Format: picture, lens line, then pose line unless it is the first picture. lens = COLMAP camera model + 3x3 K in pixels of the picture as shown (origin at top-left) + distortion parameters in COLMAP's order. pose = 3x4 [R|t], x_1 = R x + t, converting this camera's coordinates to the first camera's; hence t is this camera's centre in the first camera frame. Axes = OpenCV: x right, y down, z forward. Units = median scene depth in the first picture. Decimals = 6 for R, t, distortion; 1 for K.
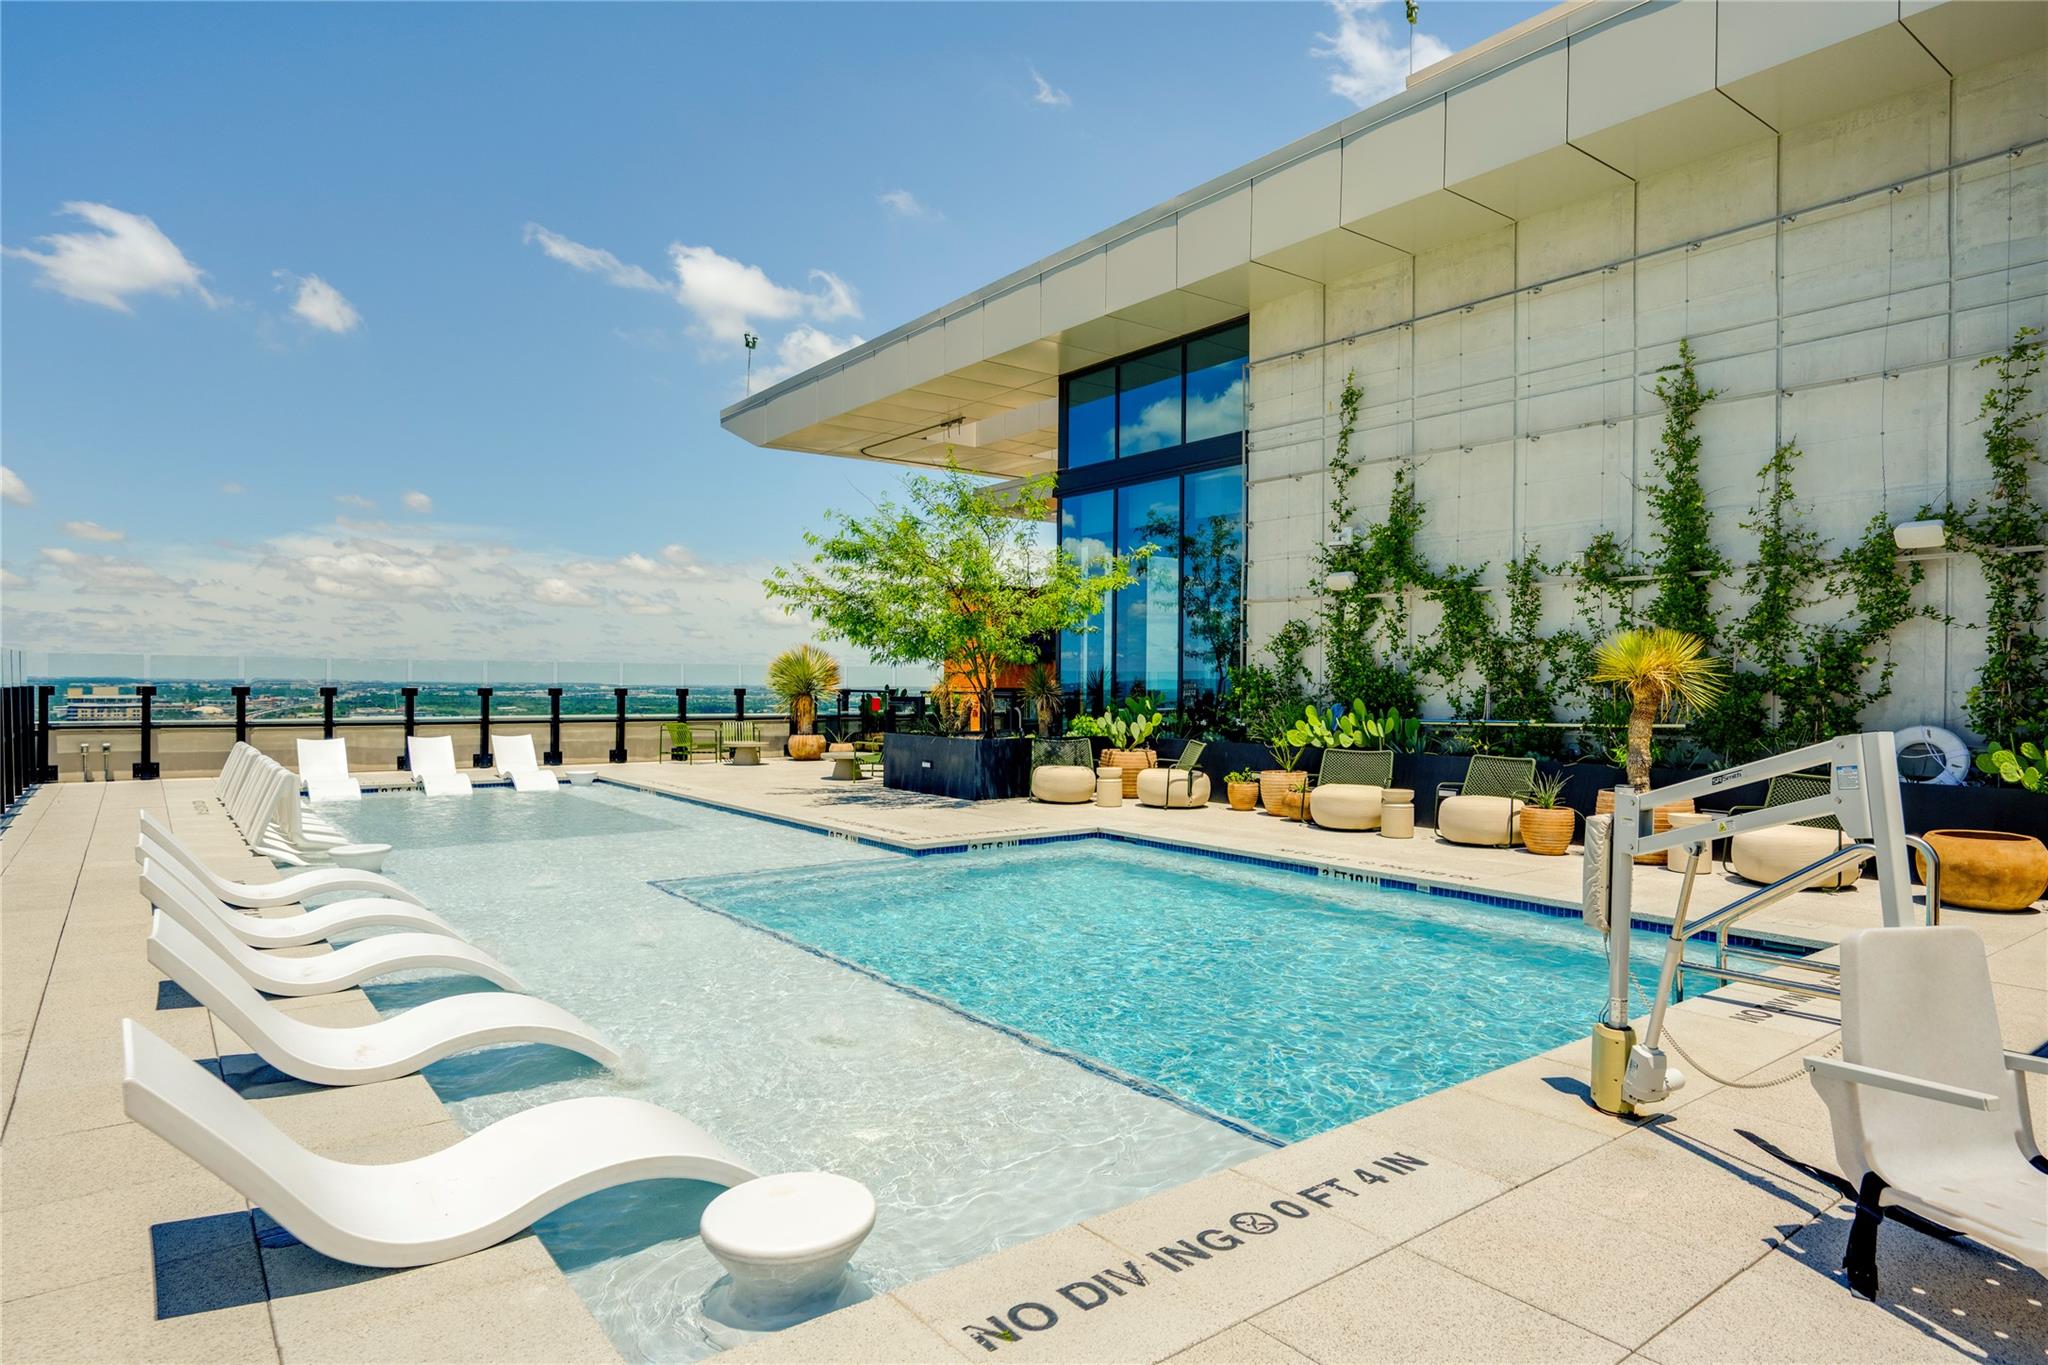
lens RADIAL K [[1168.4, 0, 1027.7], [0, 1168.4, 682.2], [0, 0, 1]] dist [-0.005500, -0.000912]
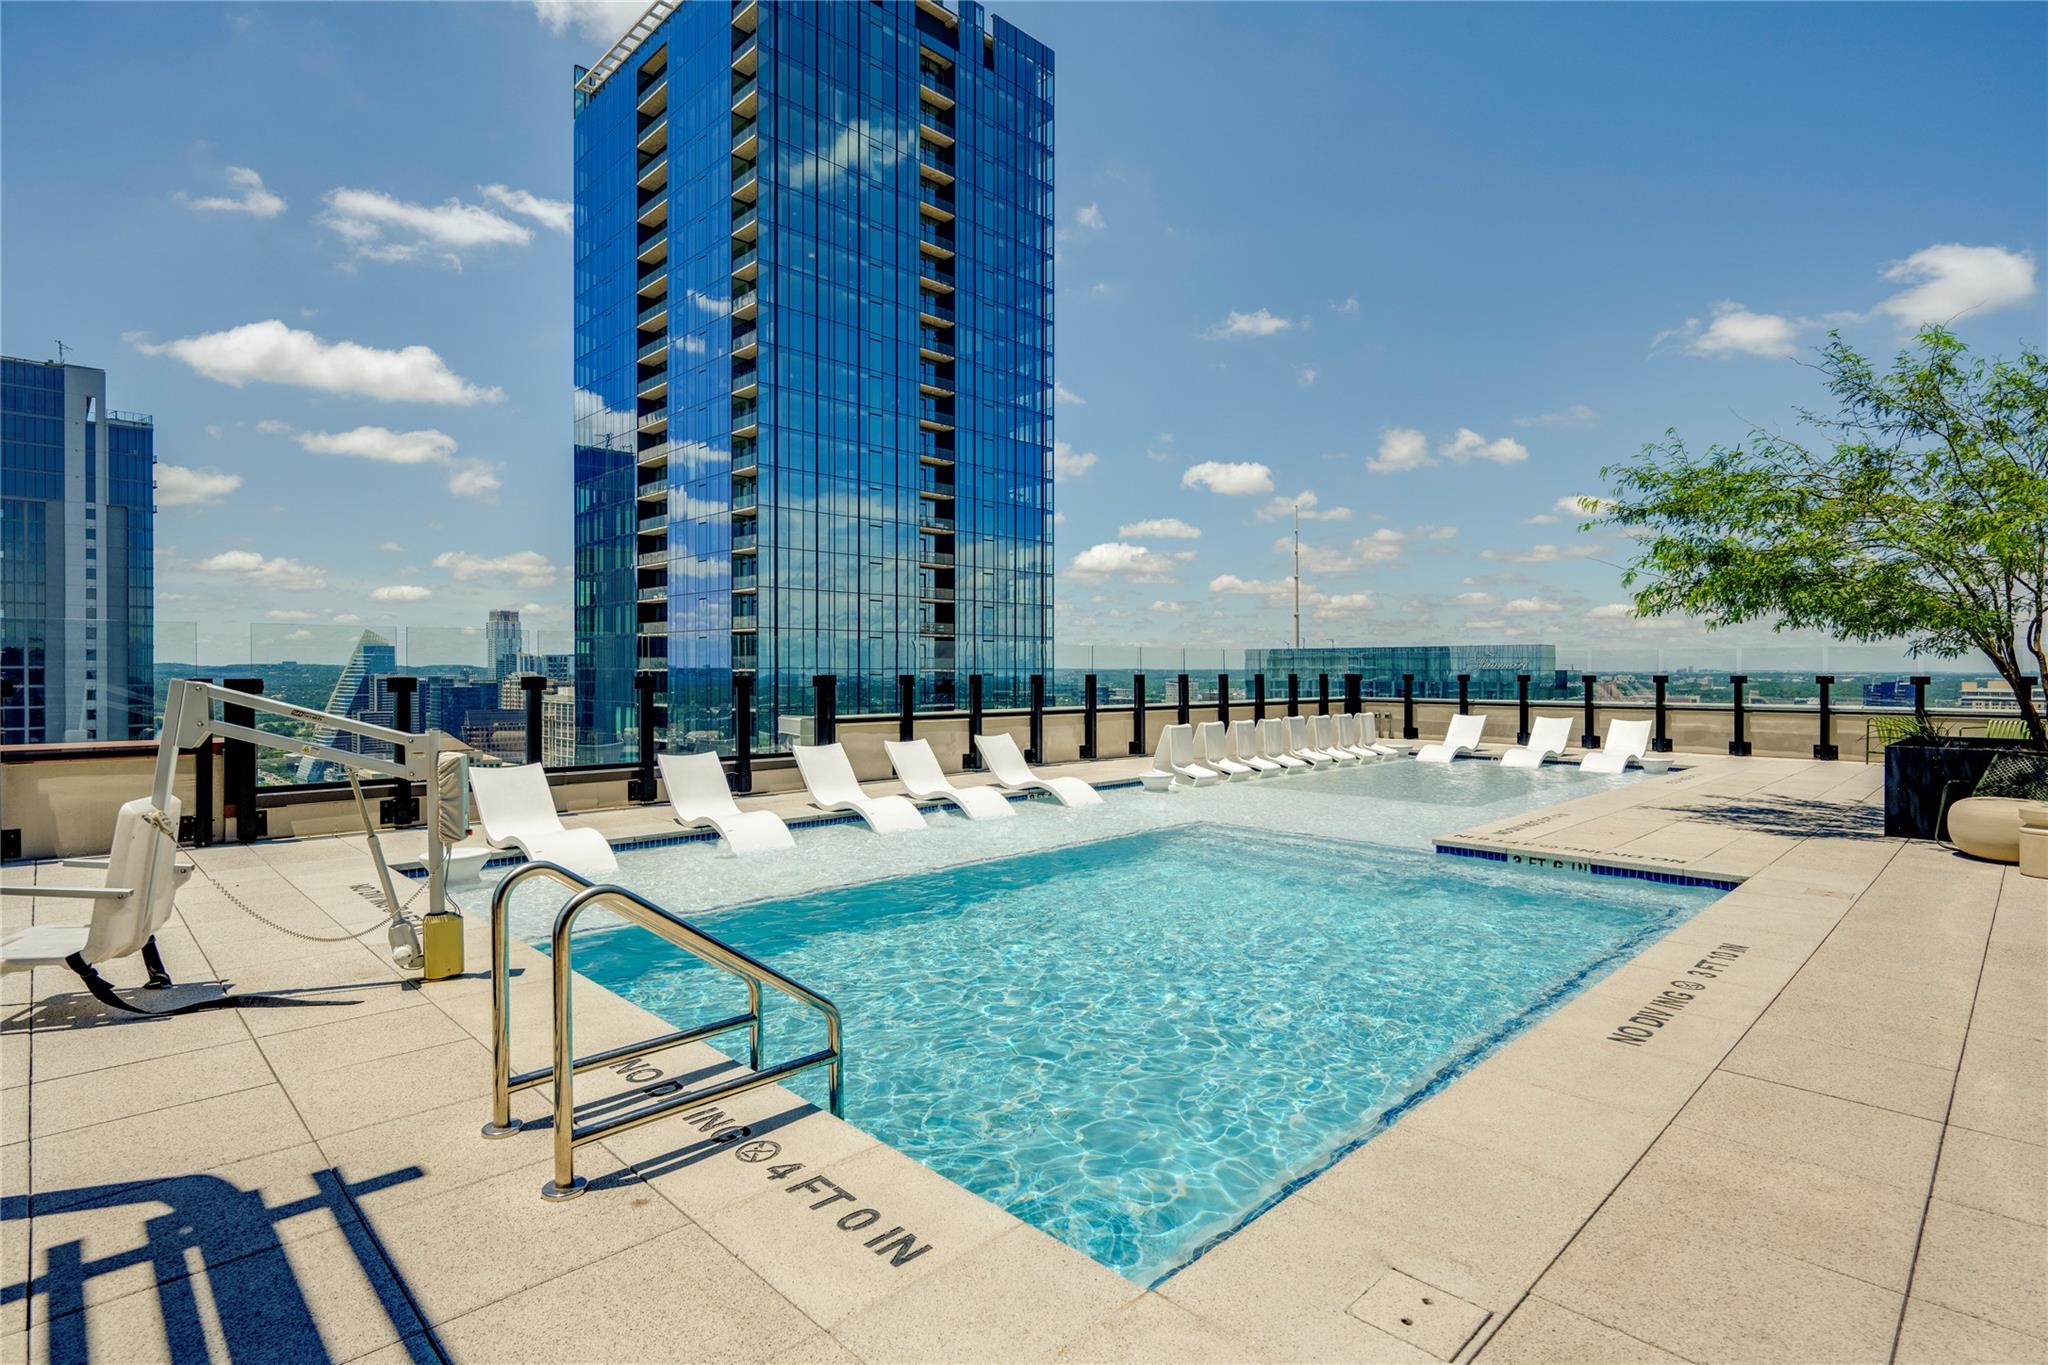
lens RADIAL K [[993.7, 0, 1024.1], [0, 993.7, 687.6], [0, 0, 1]] dist [0.003878, -0.000178]
pose [[0.118251, 0.011497, -0.992917, 0.327564], [0.001205, 0.999931, 0.011721, 0.004926], [0.992983, -0.002582, 0.118229, 0.325167]]
